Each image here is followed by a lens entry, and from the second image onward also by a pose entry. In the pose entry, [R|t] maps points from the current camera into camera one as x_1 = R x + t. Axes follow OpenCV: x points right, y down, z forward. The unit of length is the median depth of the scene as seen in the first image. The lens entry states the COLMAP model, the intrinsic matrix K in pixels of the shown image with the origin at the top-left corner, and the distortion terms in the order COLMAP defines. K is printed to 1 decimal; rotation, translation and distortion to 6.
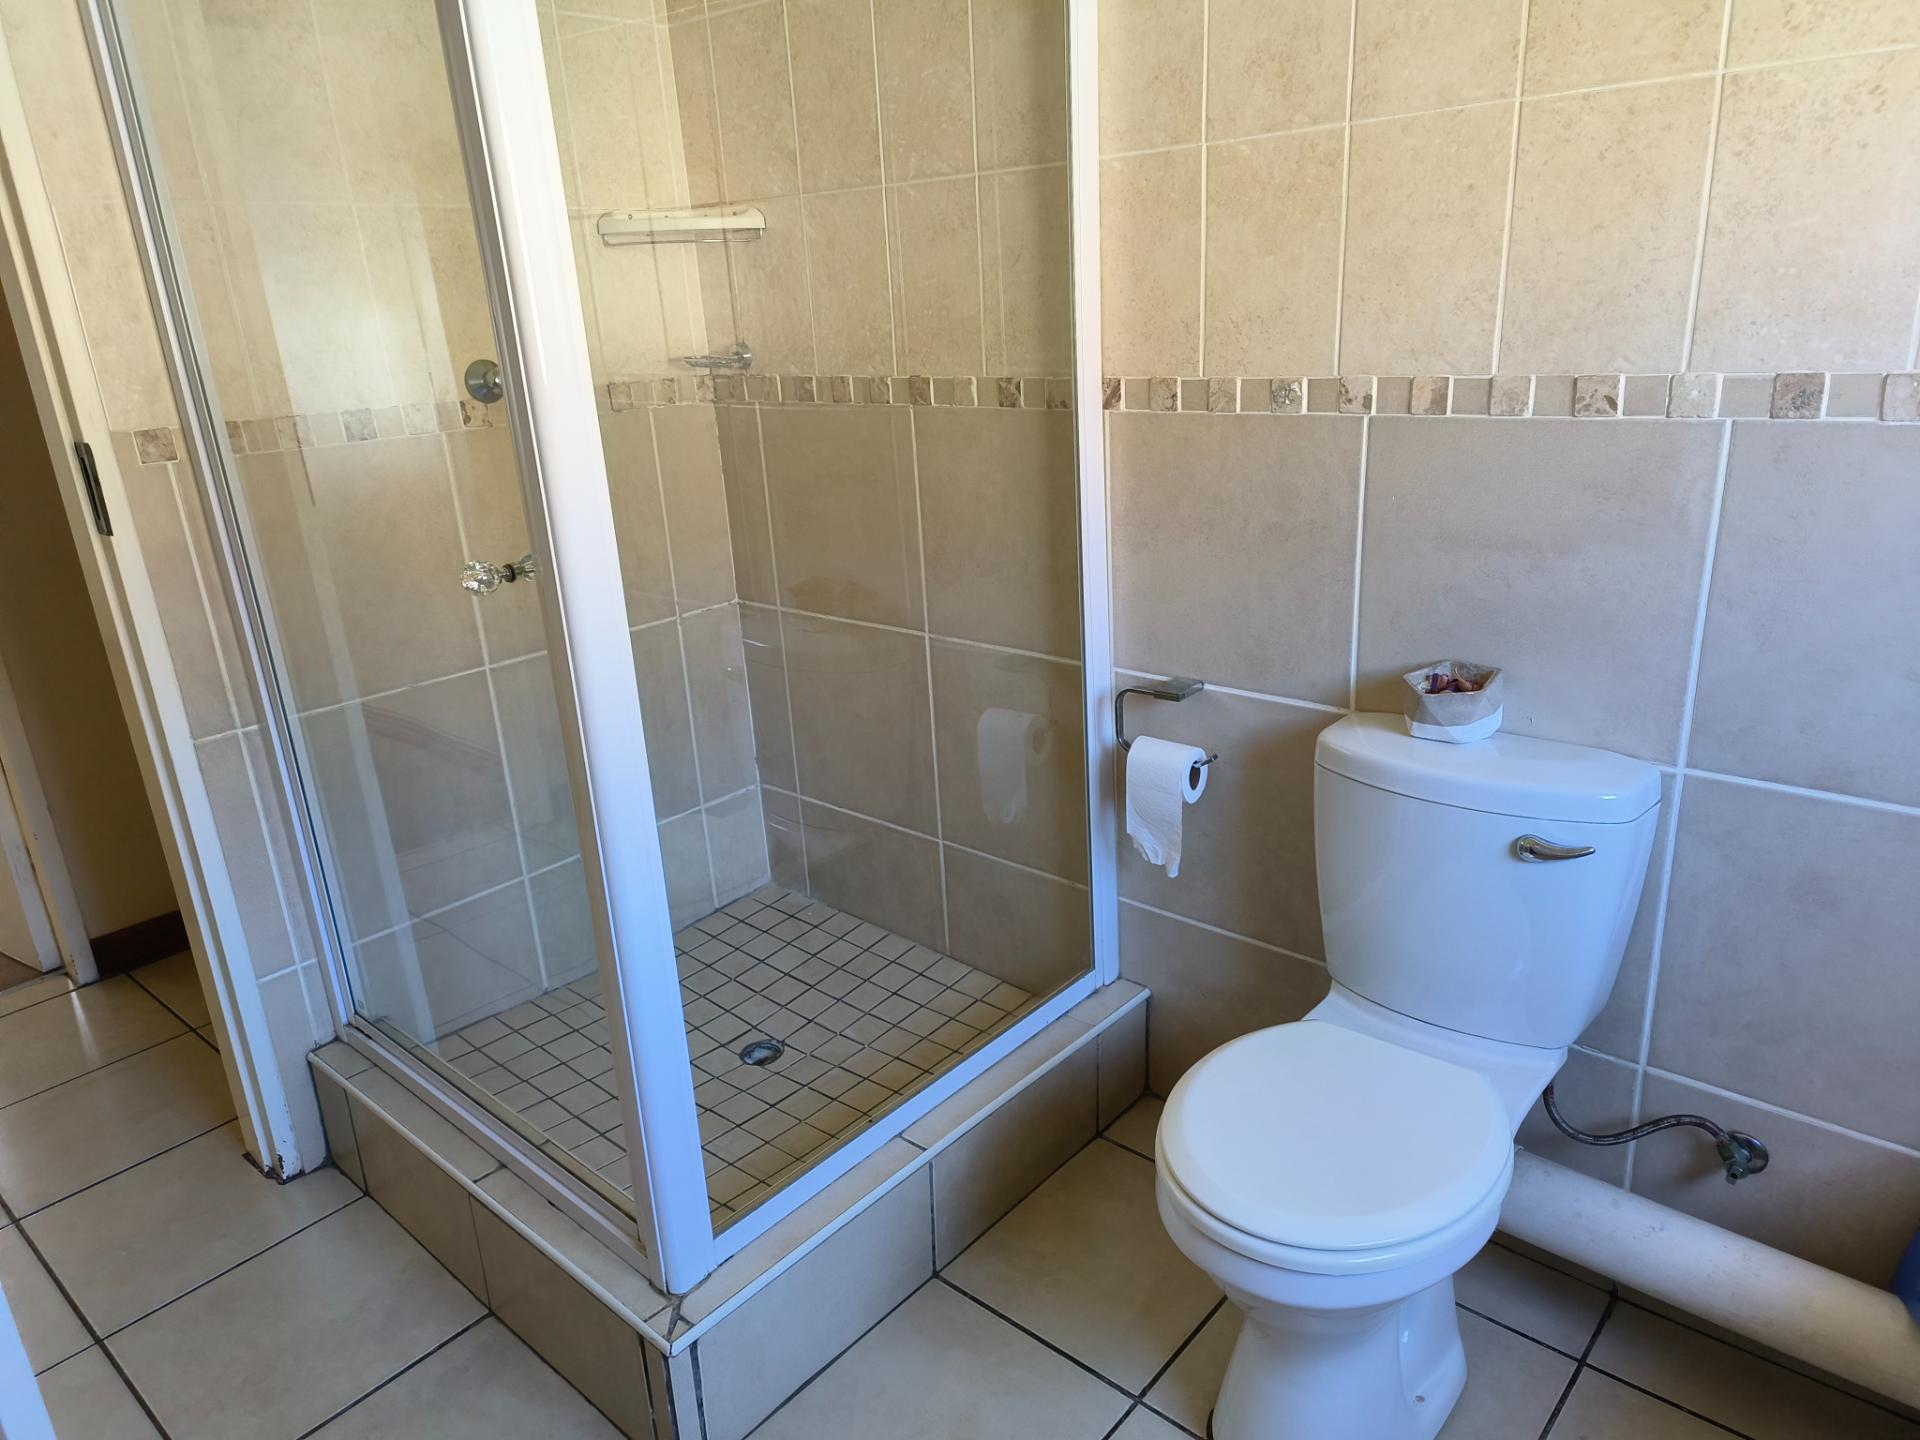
lens RADIAL K [[1259.0, 0, 968.7], [0, 1259.0, 710.6], [0, 0, 1]] dist [0.071951, -0.049955]
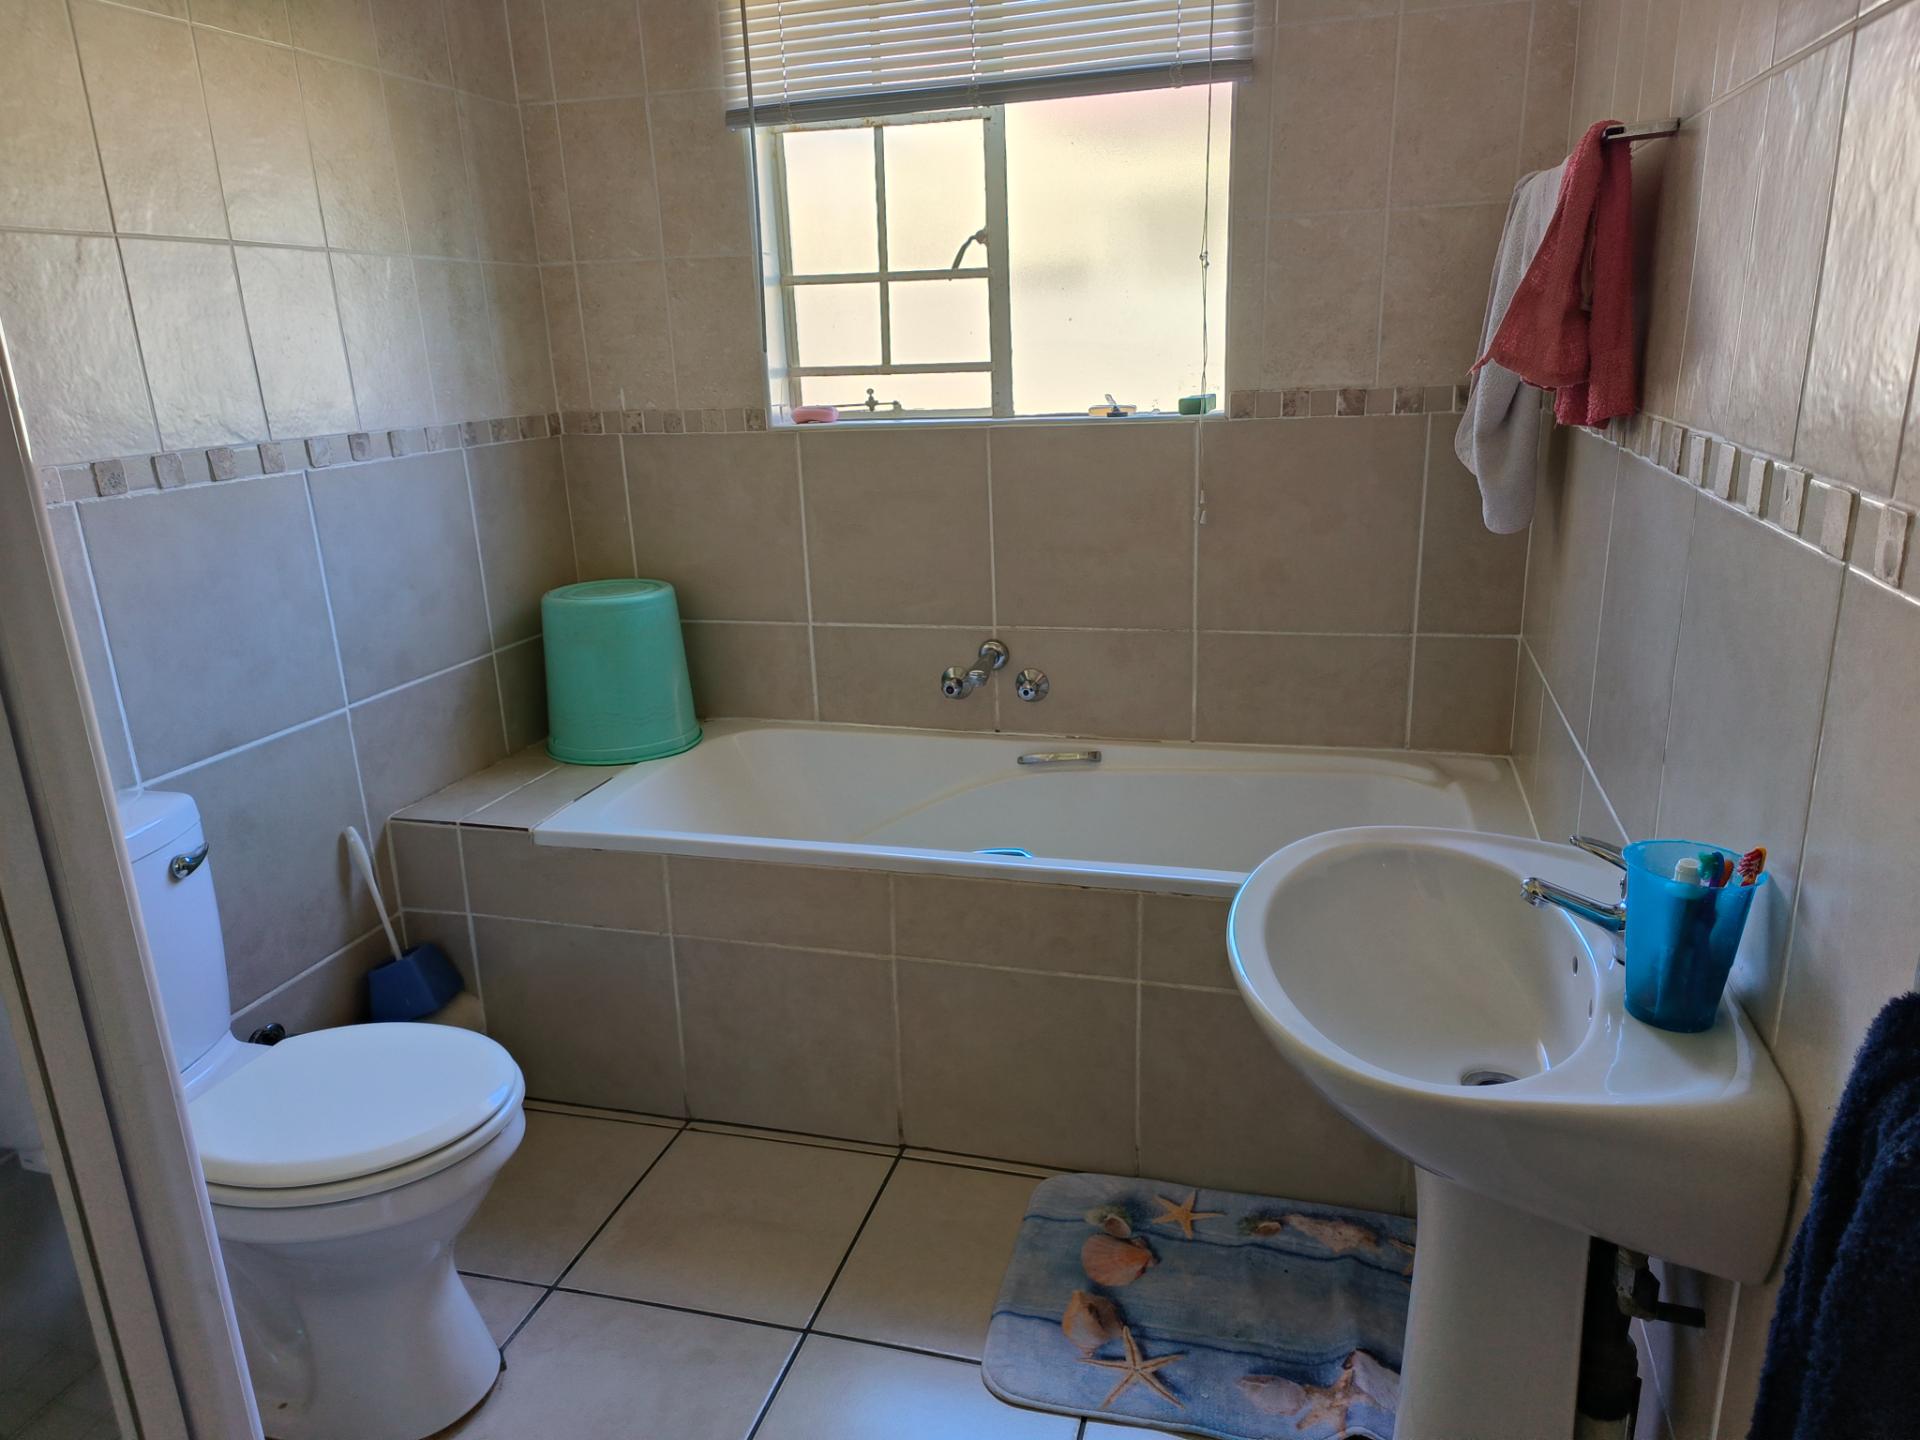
lens RADIAL K [[1259.0, 0, 968.7], [0, 1259.0, 710.6], [0, 0, 1]] dist [0.071951, -0.049955]
pose [[-0.423321, -0.187874, 0.886286, -0.938030], [0.331322, 0.878396, 0.344452, -0.195597], [-0.843223, 0.439460, -0.309596, 0.758150]]
